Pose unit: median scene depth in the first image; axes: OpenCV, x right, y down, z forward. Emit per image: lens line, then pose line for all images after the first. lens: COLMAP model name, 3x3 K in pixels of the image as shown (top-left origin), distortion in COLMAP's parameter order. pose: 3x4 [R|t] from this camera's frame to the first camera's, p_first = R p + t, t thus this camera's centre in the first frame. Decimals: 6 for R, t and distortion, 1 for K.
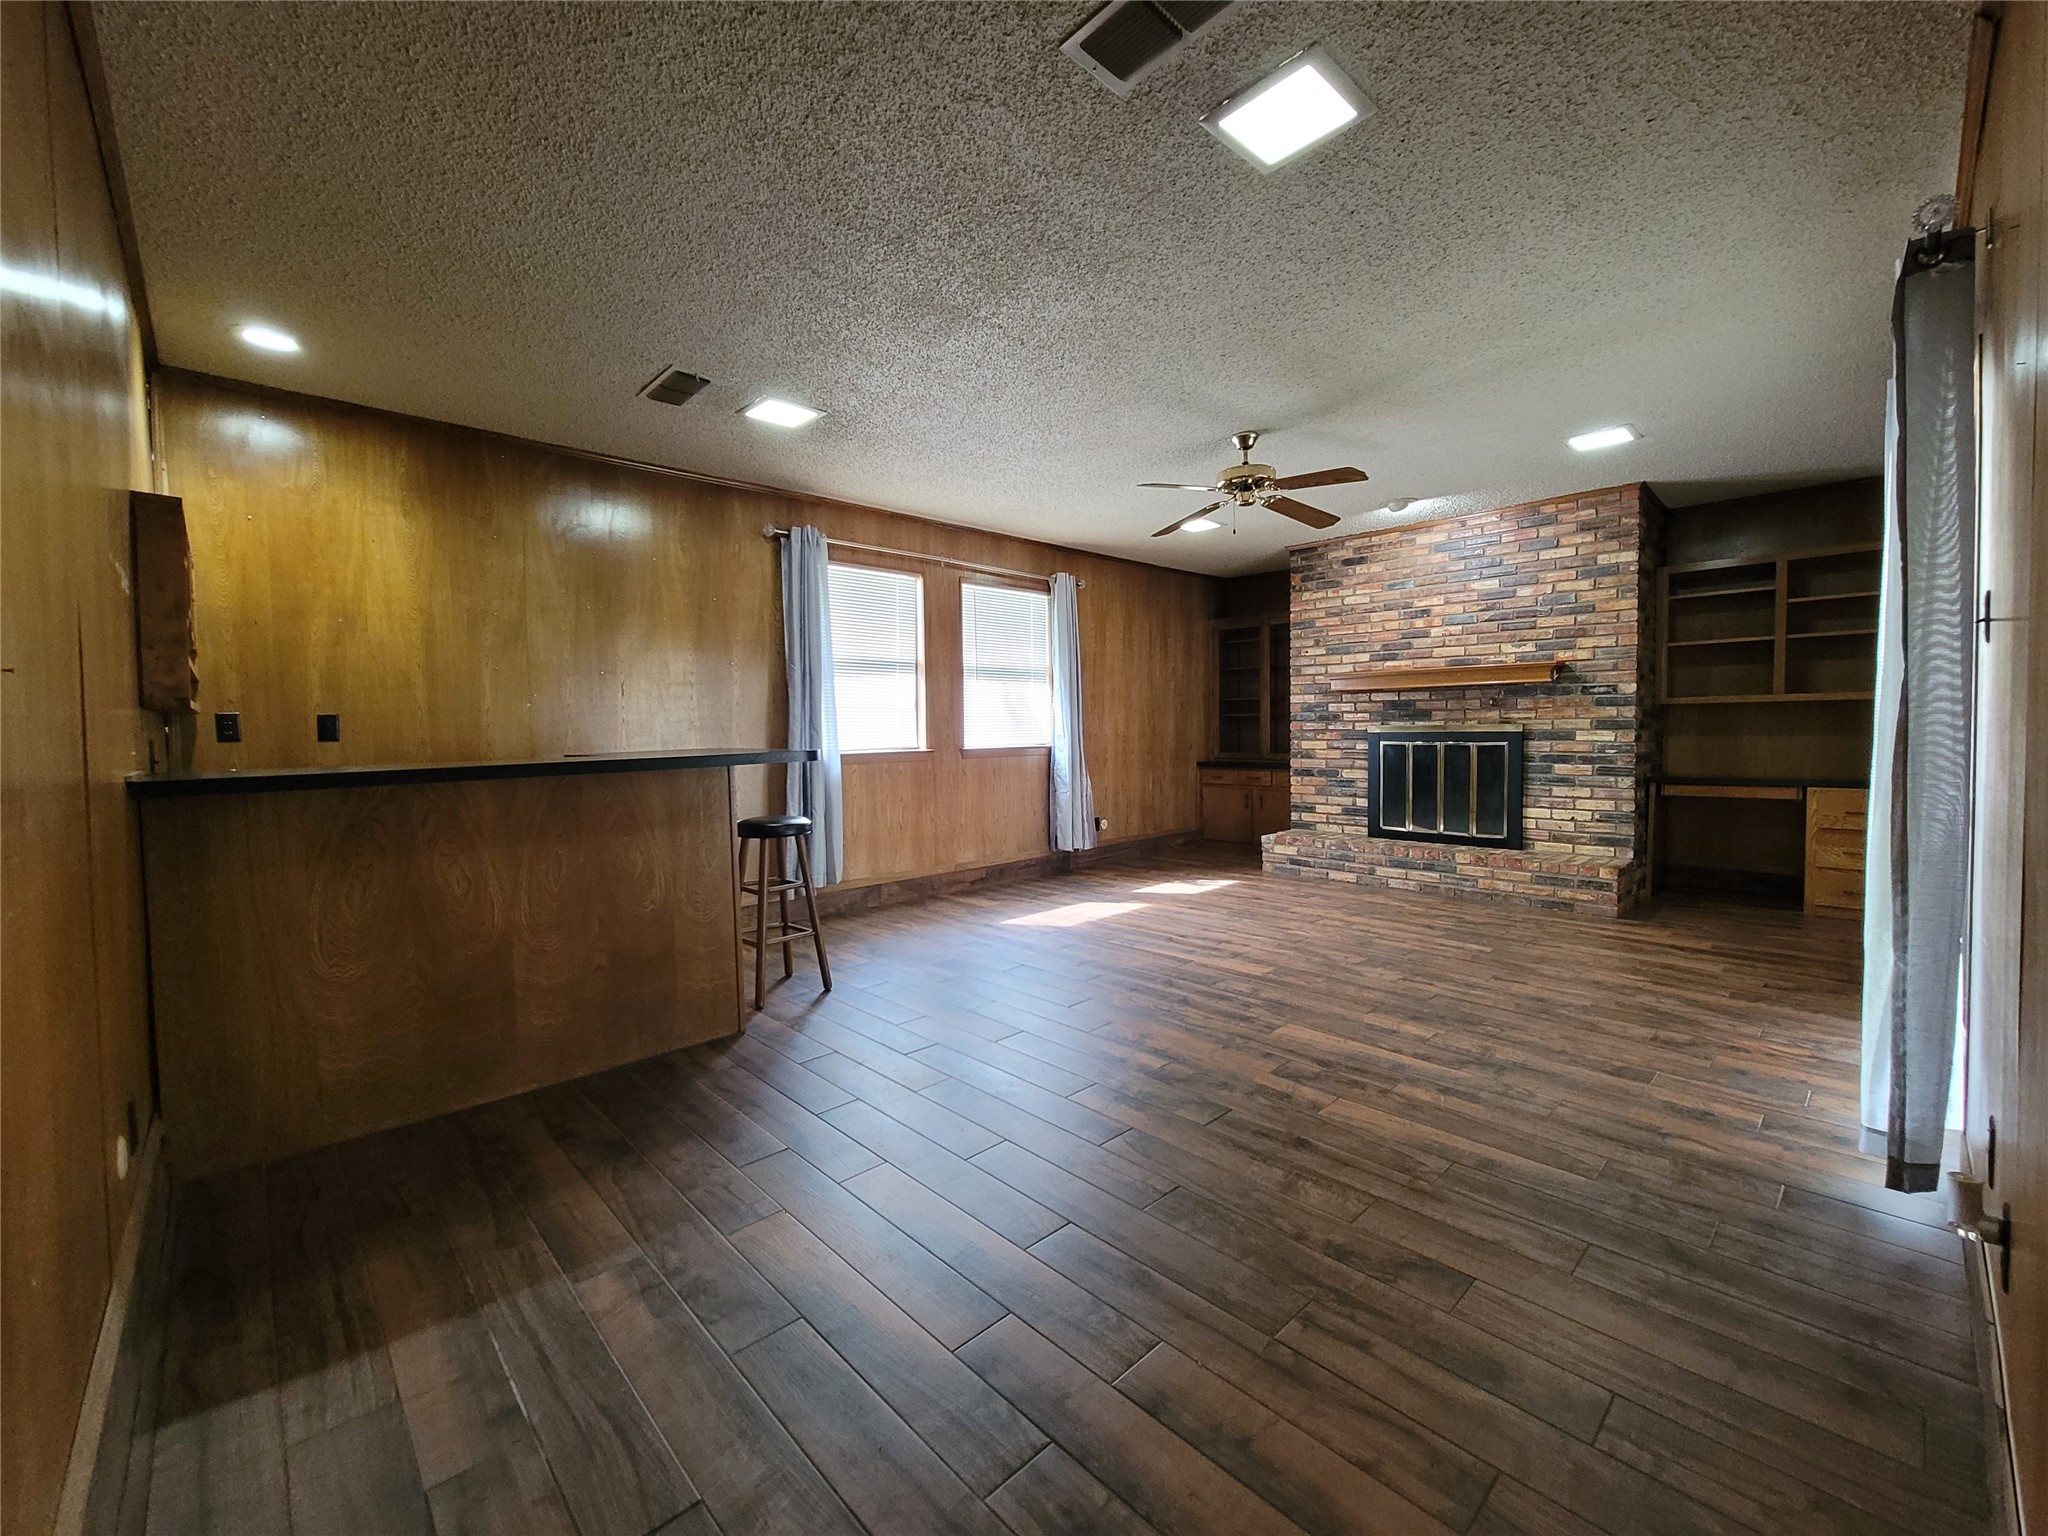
lens RADIAL K [[833.9, 0, 1020.4], [0, 833.9, 757.9], [0, 0, 1]] dist [-0.005436, 0.001833]
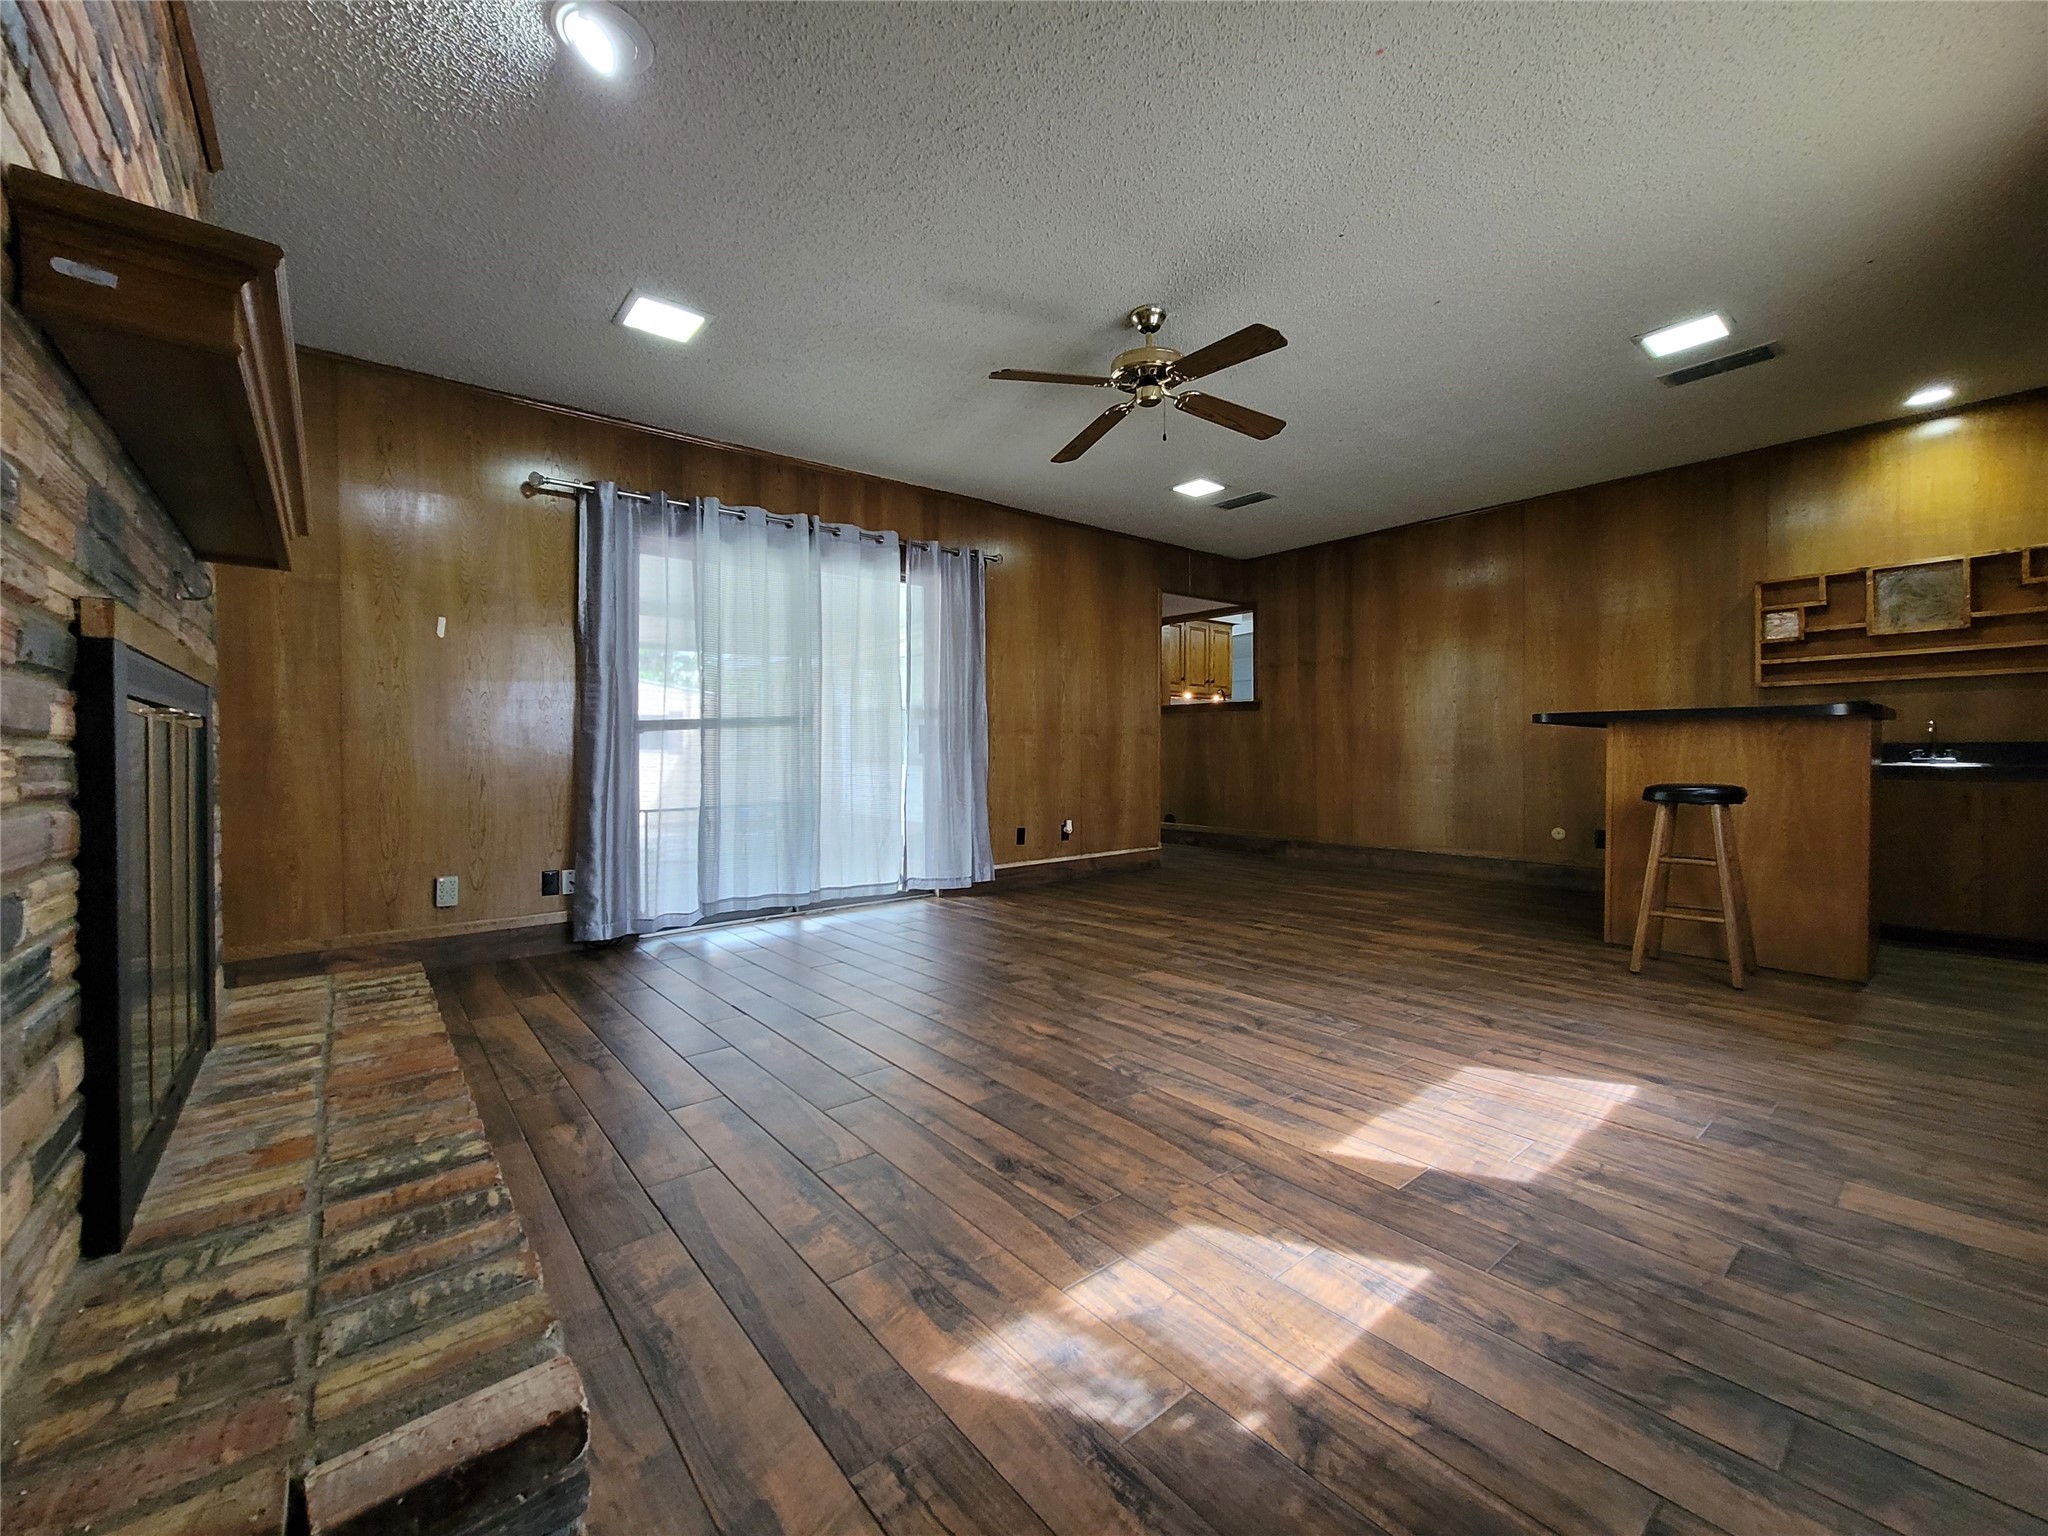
lens RADIAL K [[833.9, 0, 1018.8], [0, 833.9, 755.7], [0, 0, 1]] dist [-0.005436, 0.001833]
pose [[-0.996637, 0.021448, 0.079086, 0.250413], [0.024735, 0.998861, 0.040811, -0.009709], [-0.078121, 0.042630, -0.996032, 1.330905]]
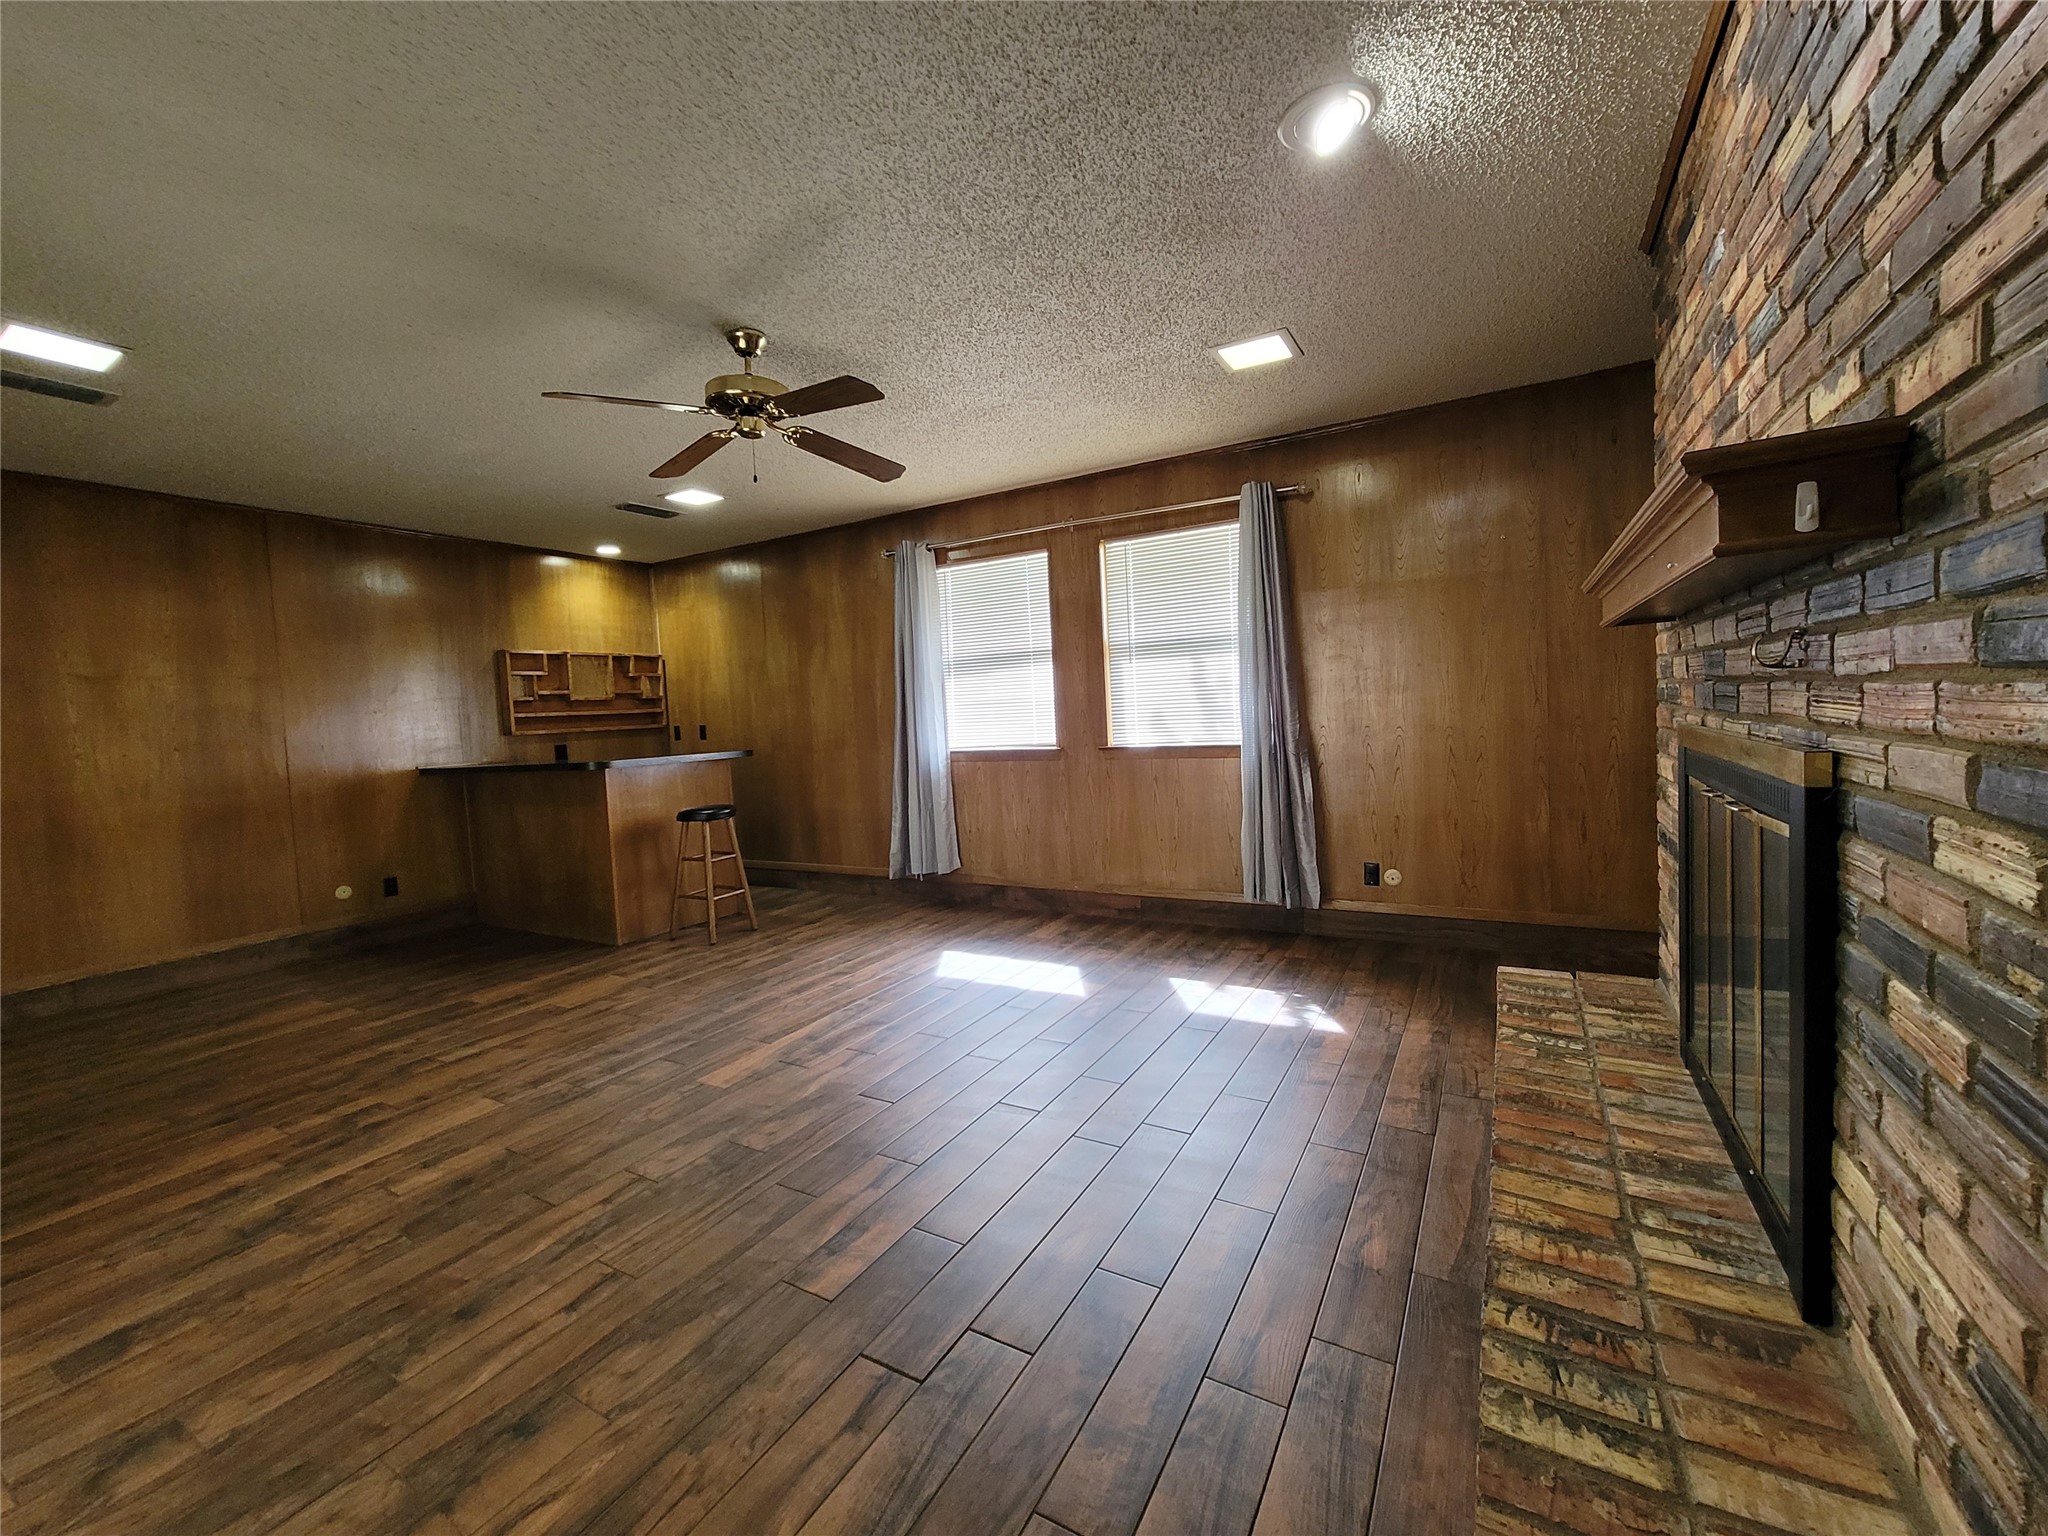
lens RADIAL K [[833.9, 0, 1026.9], [0, 833.9, 758.4], [0, 0, 1]] dist [-0.005436, 0.001833]
pose [[0.282458, 0.054832, -0.957711, 0.759536], [0.008881, 0.998173, 0.059768, -0.053732], [0.959239, -0.025387, 0.281455, 0.756936]]
